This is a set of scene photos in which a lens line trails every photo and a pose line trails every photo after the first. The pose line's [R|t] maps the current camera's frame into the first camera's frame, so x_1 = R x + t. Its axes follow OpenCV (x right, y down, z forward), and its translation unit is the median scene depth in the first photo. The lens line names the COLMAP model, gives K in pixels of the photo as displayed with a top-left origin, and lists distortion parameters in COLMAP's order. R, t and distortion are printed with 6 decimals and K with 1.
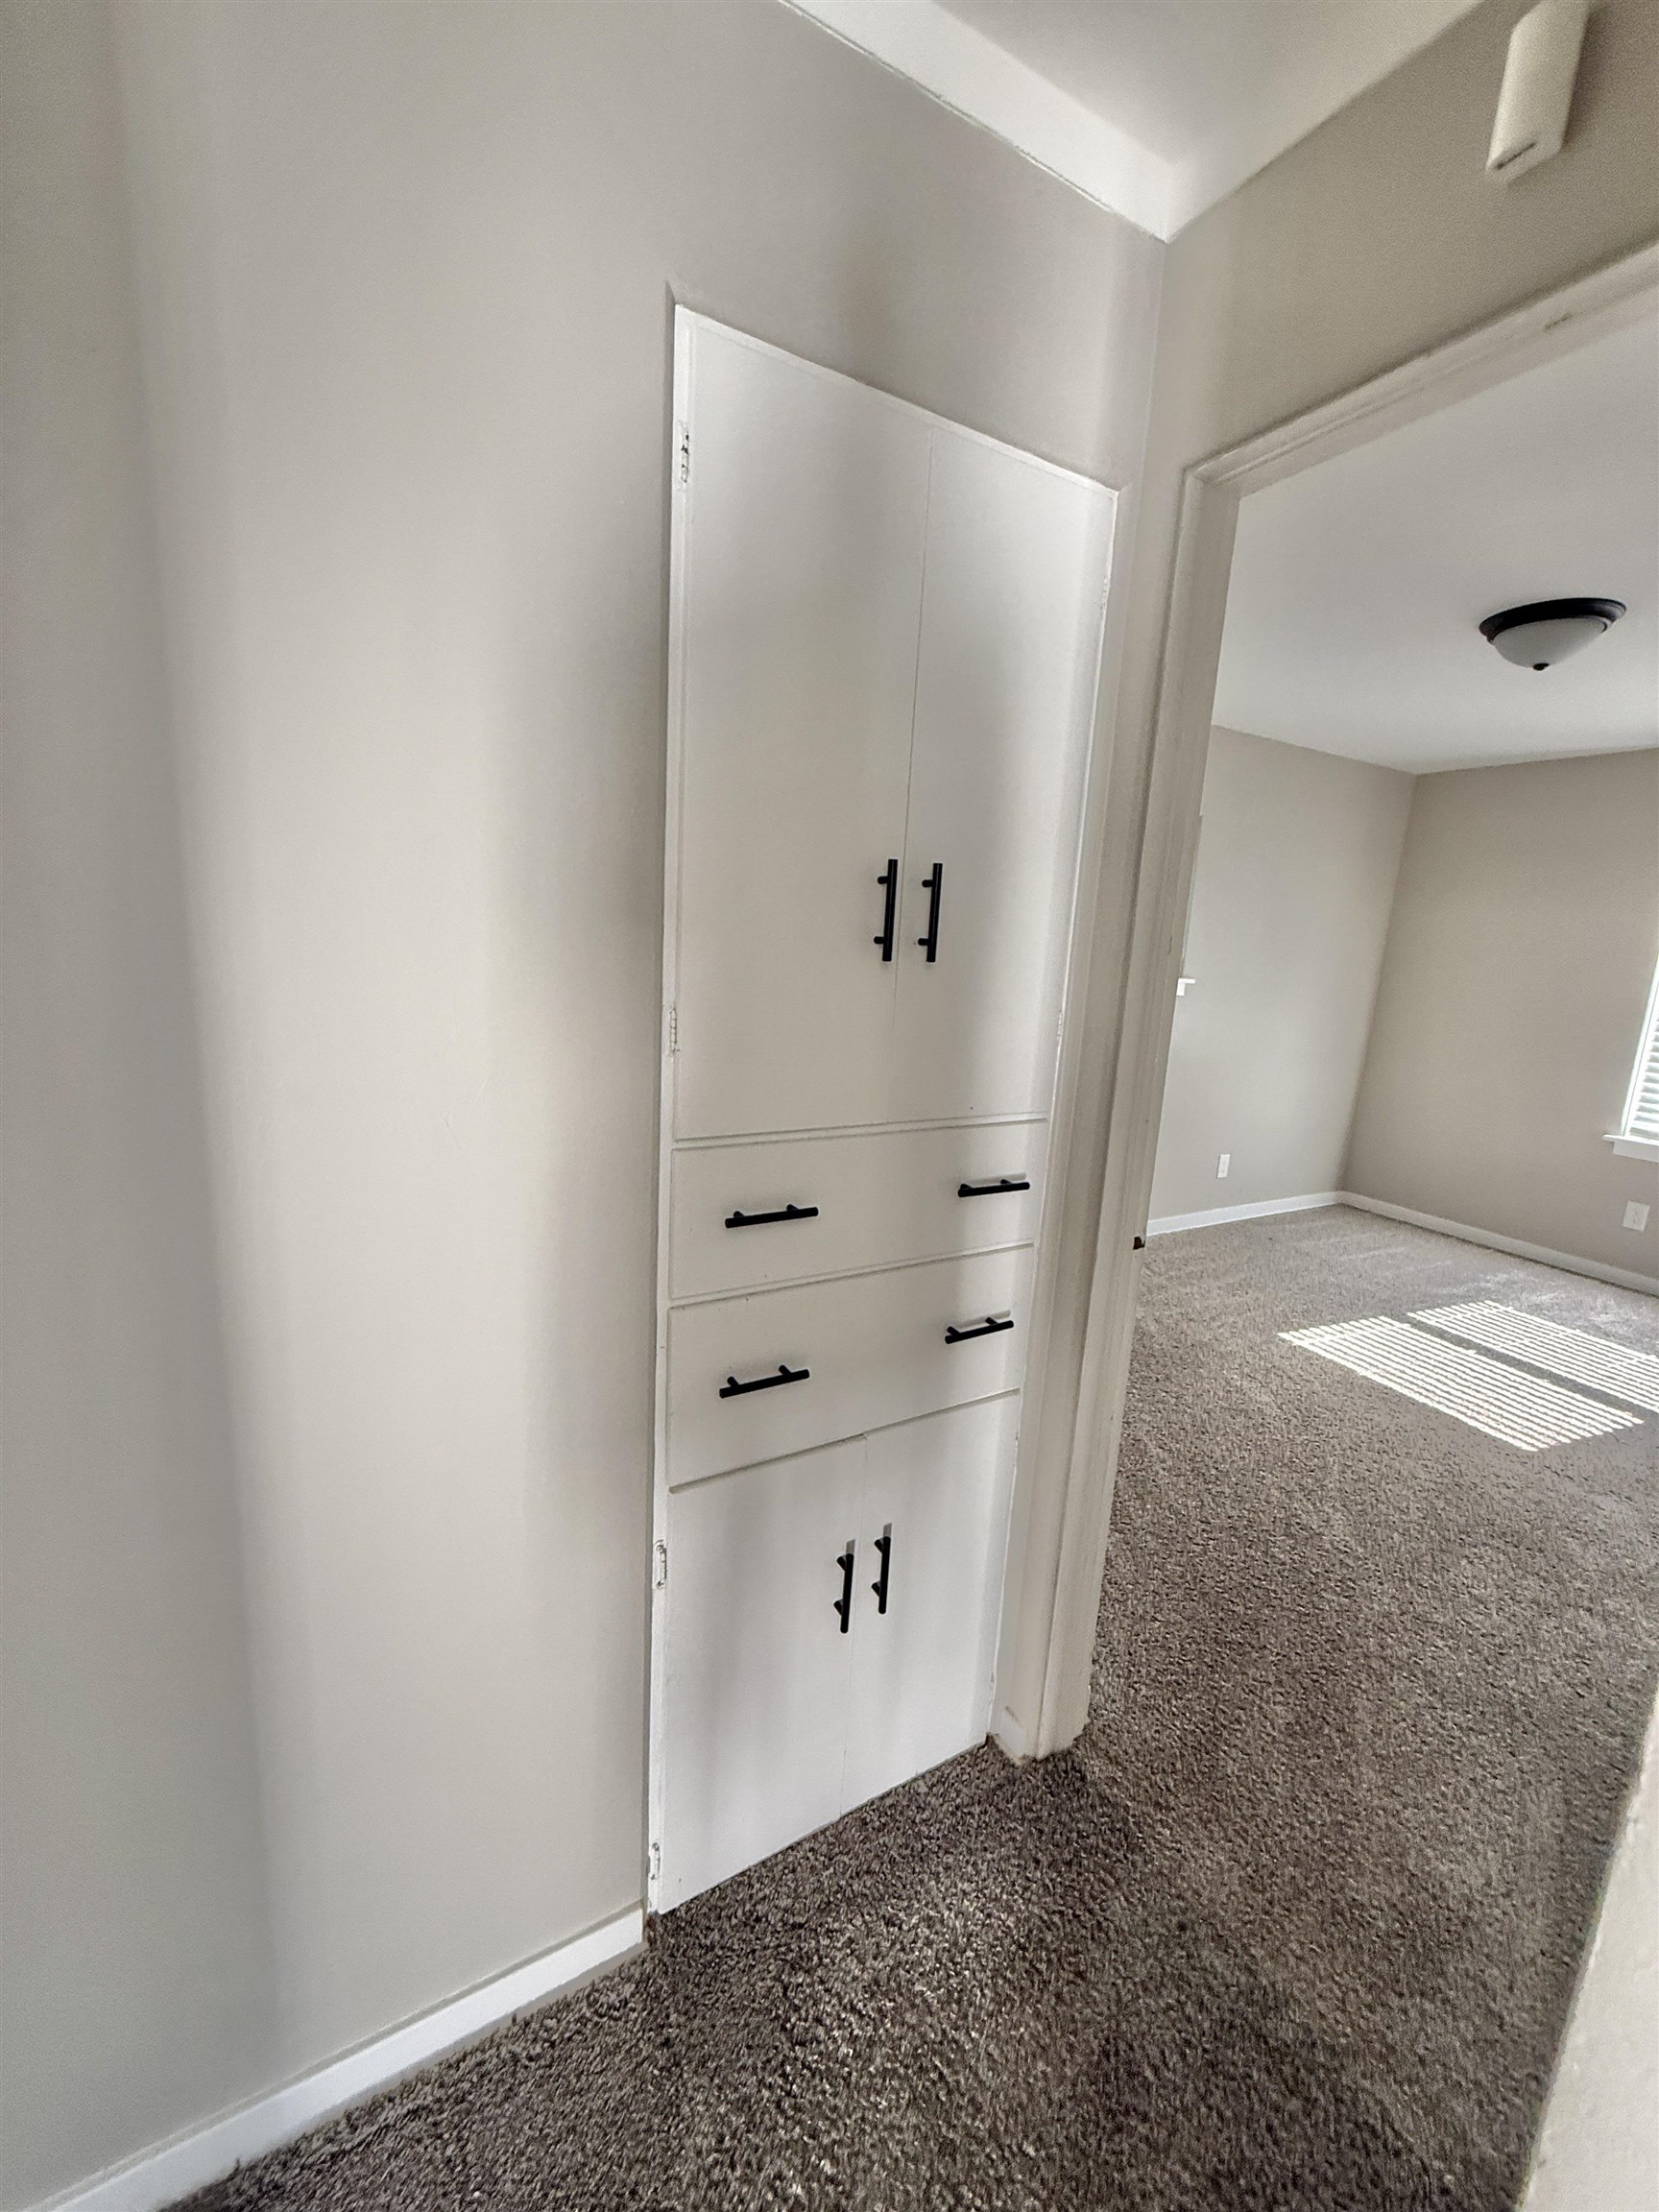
lens RADIAL K [[883.3, 0, 830.5], [0, 883.3, 1100.5], [0, 0, 1]] dist [0.001721, -0.000091]
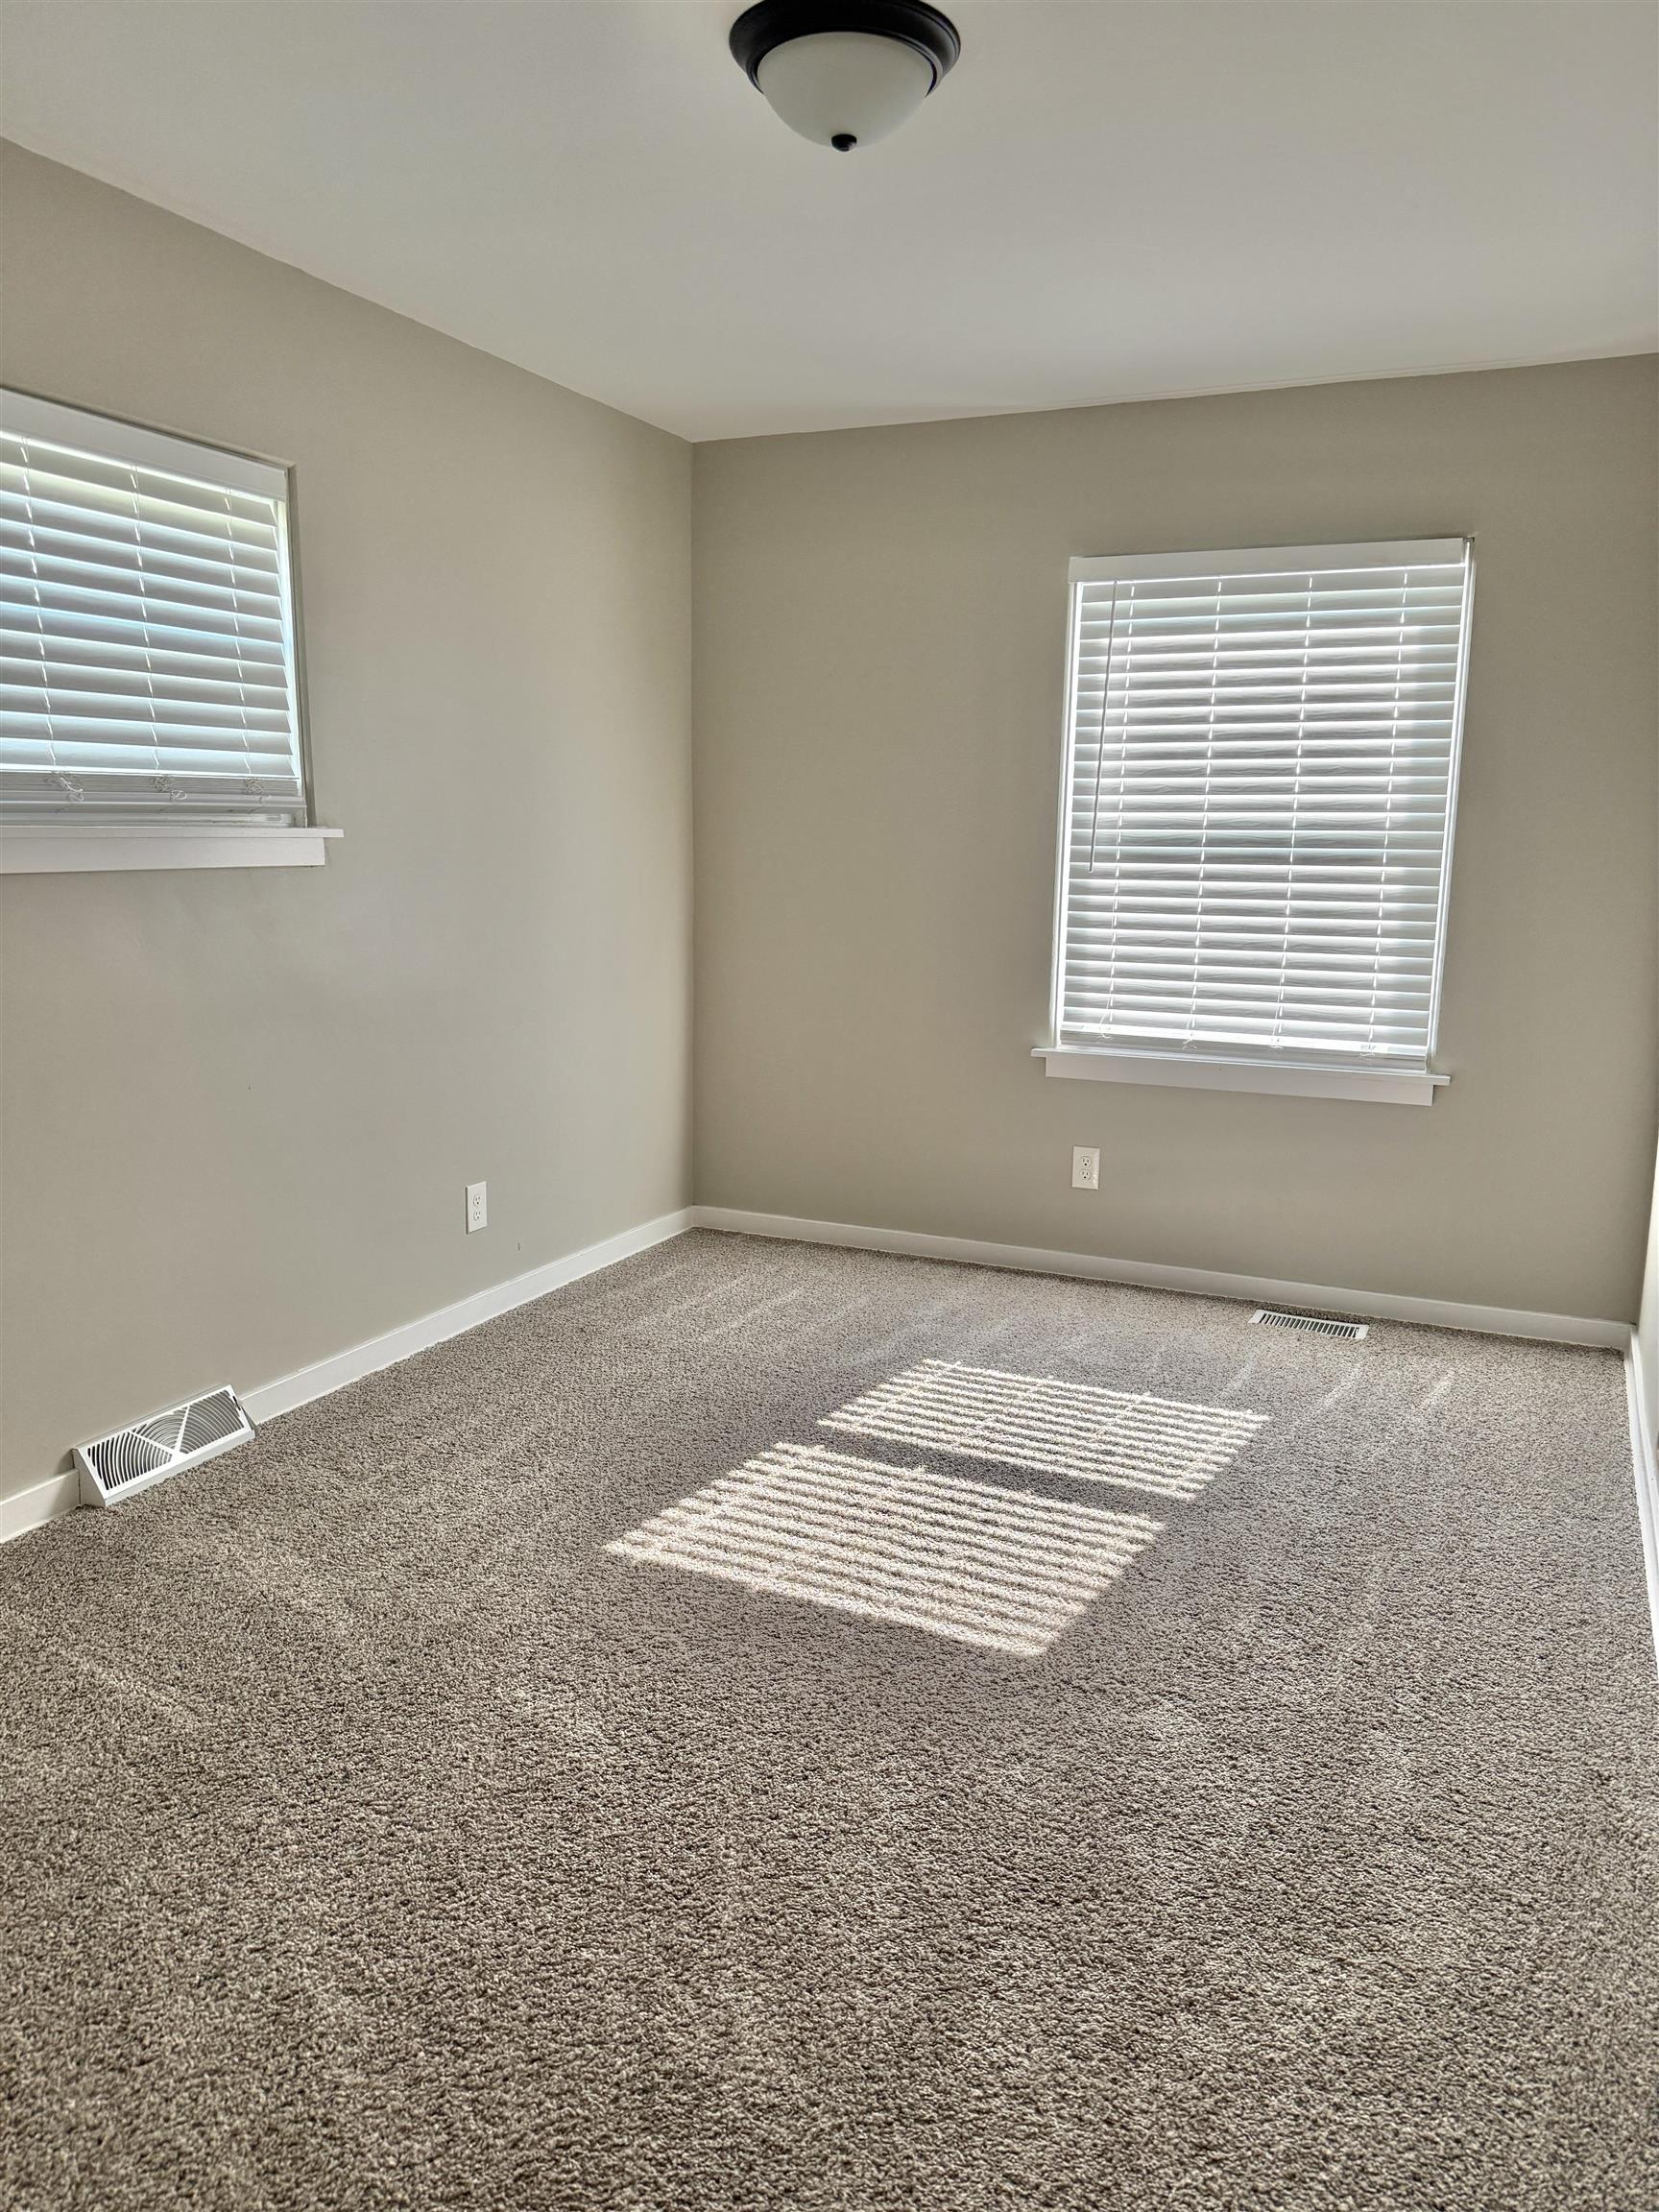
lens RADIAL K [[1549.7, 0, 829.5], [0, 1549.7, 1106.0], [0, 0, 1]] dist [0.002587, 0.000266]
pose [[0.810369, -0.147676, 0.567005, 0.160338], [0.142560, 0.988330, 0.053662, -0.001181], [-0.568313, 0.037346, 0.821965, 0.223031]]
